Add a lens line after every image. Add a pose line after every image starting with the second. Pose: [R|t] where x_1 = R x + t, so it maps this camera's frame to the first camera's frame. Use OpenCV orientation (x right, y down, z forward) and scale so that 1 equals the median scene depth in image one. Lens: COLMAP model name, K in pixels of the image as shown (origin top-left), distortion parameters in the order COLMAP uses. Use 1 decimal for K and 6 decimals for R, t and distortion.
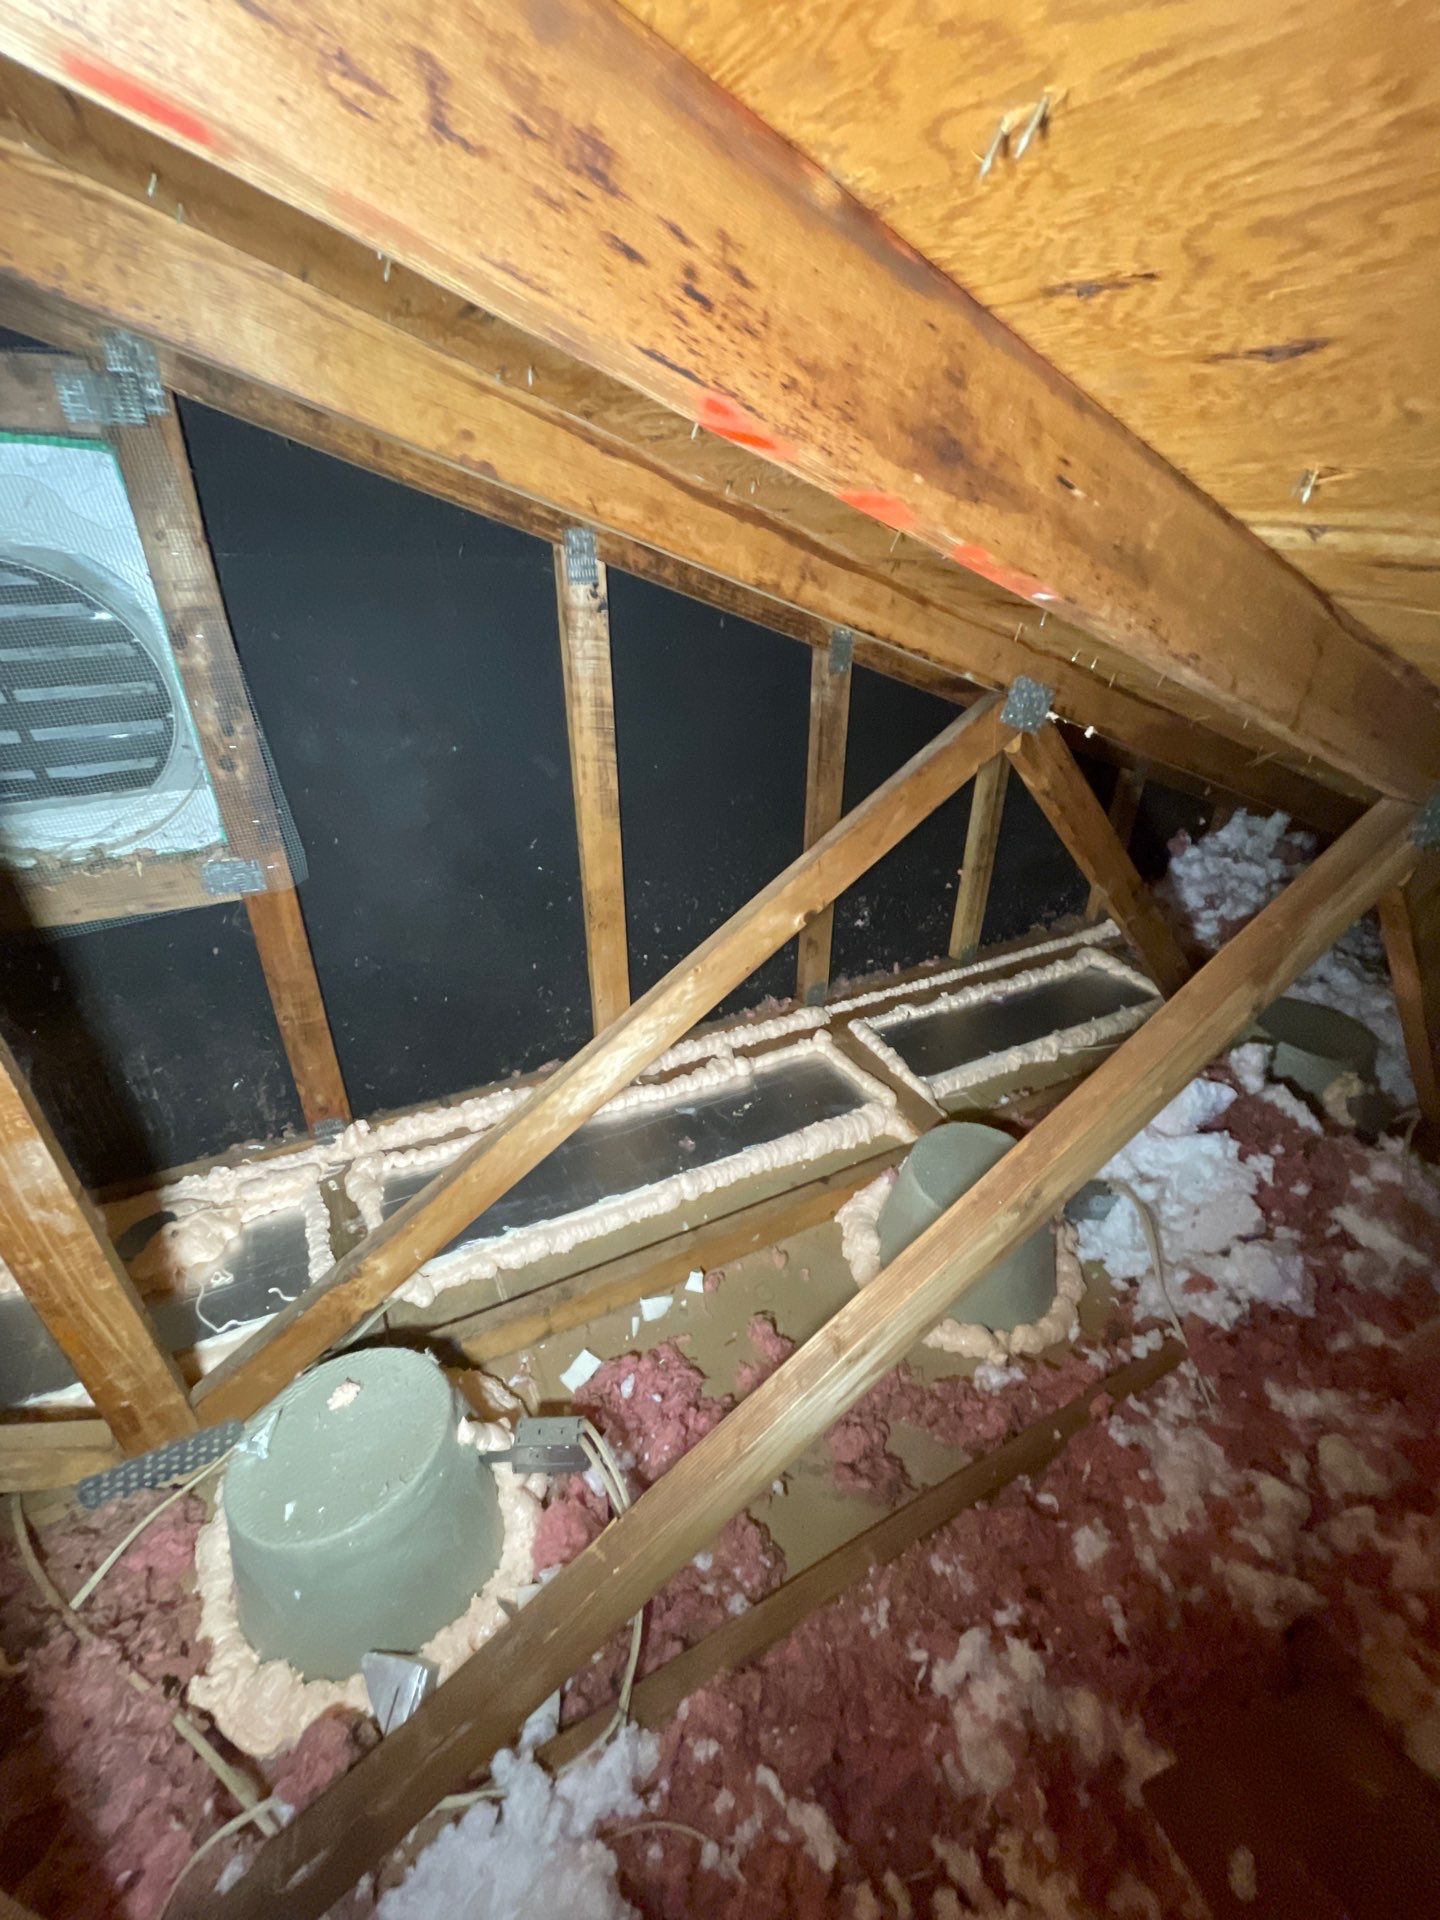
lens RADIAL K [[785.4, 0, 718.8], [0, 785.4, 962.6], [0, 0, 1]] dist [-0.000324, -0.000058]
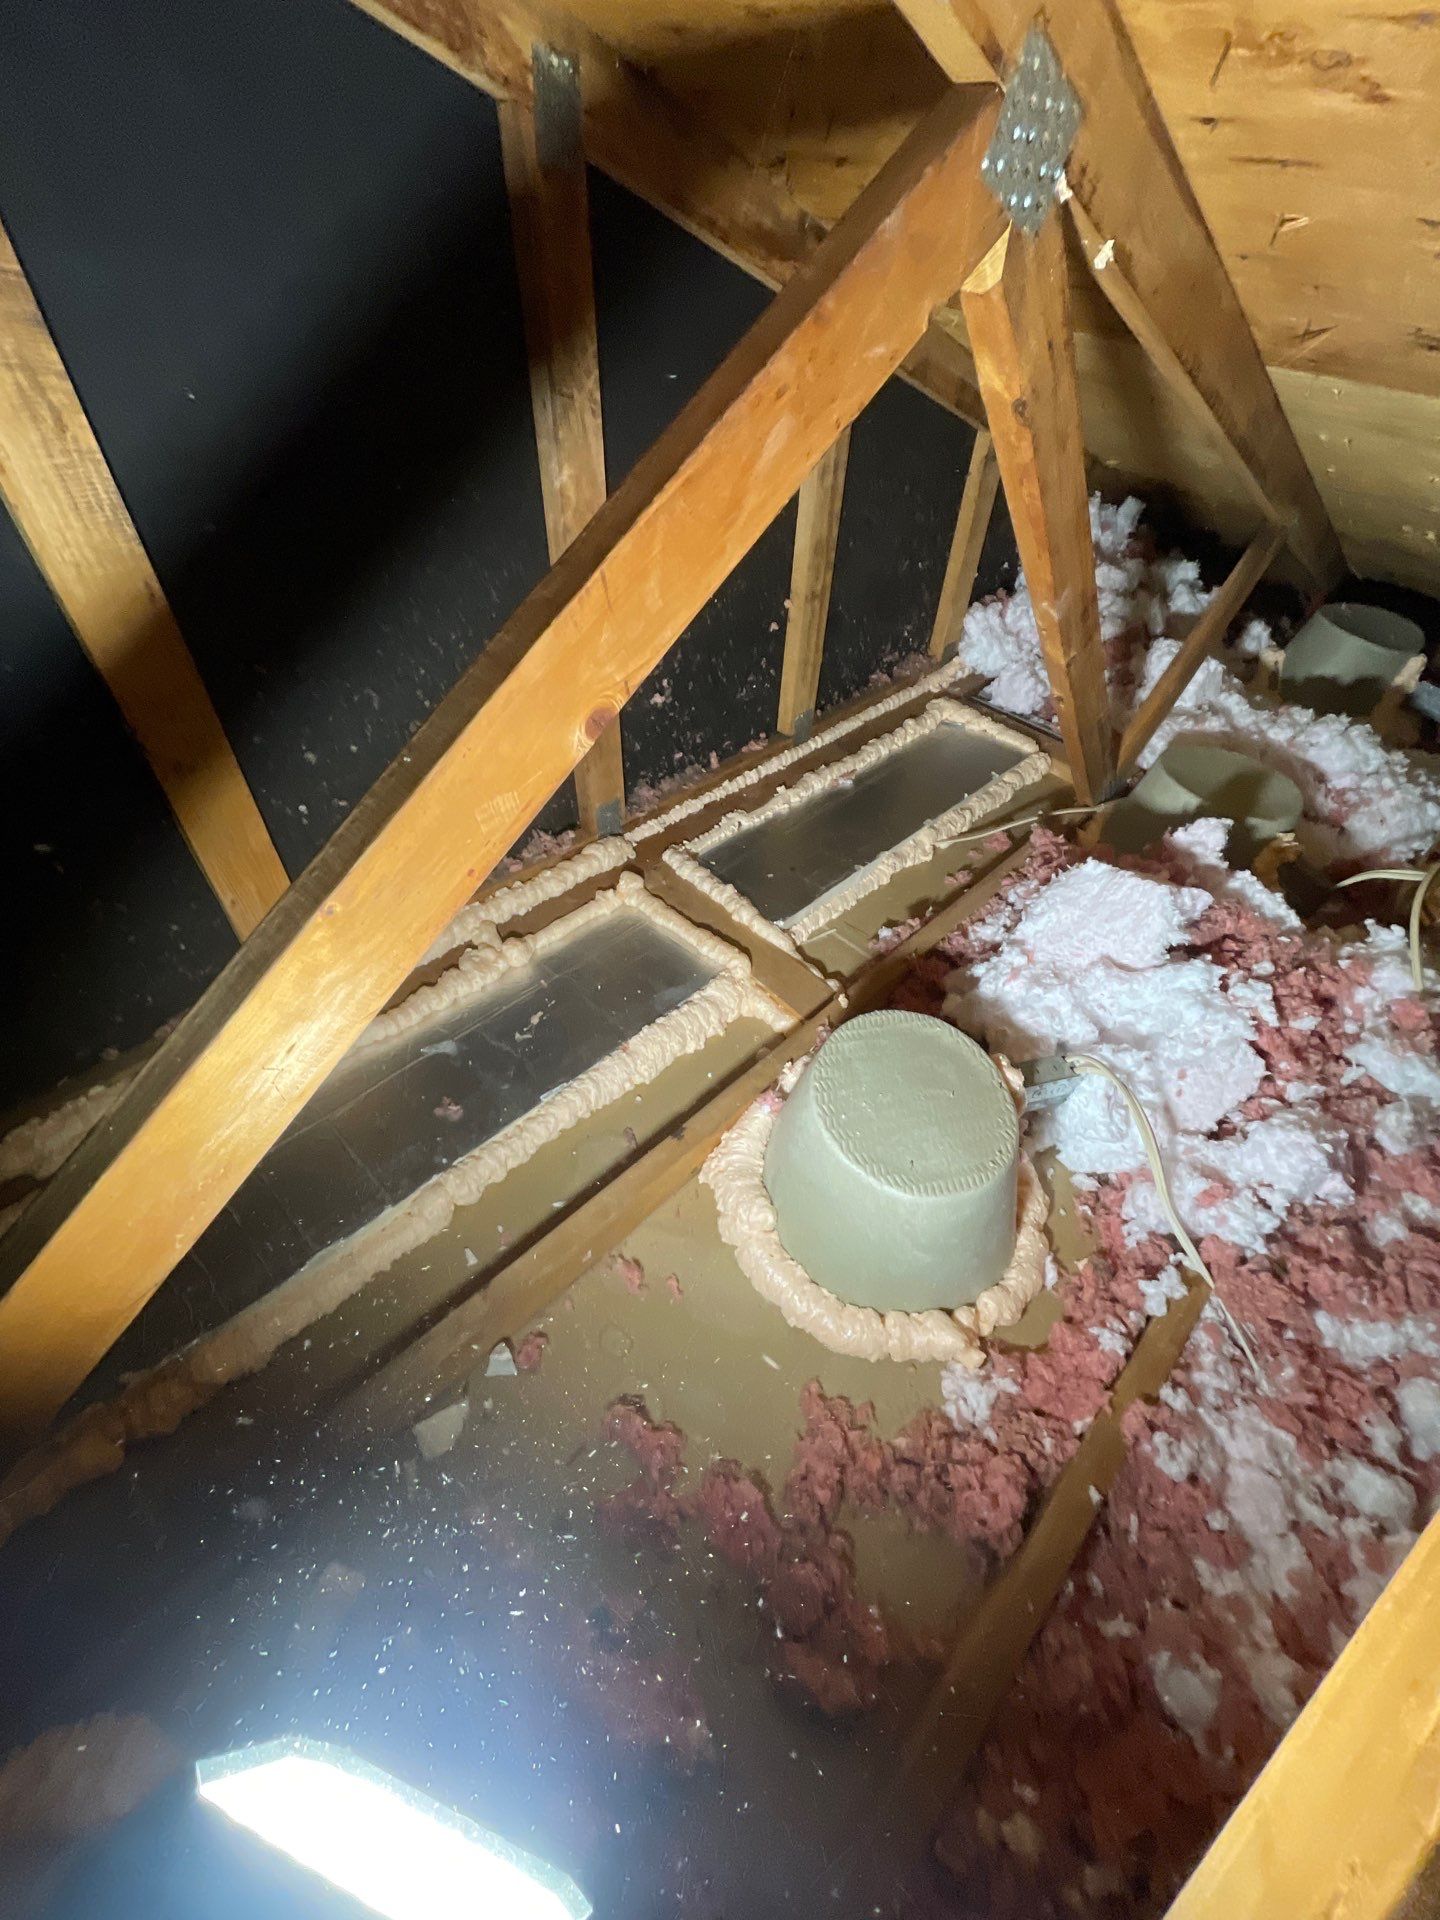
lens RADIAL K [[785.4, 0, 706.2], [0, 785.4, 968.1], [0, 0, 1]] dist [-0.000324, -0.000058]
pose [[0.955804, -0.184532, 0.228882, 0.033997], [0.110817, 0.947198, 0.300891, -0.040042], [-0.272321, -0.262229, 0.925785, 0.420560]]
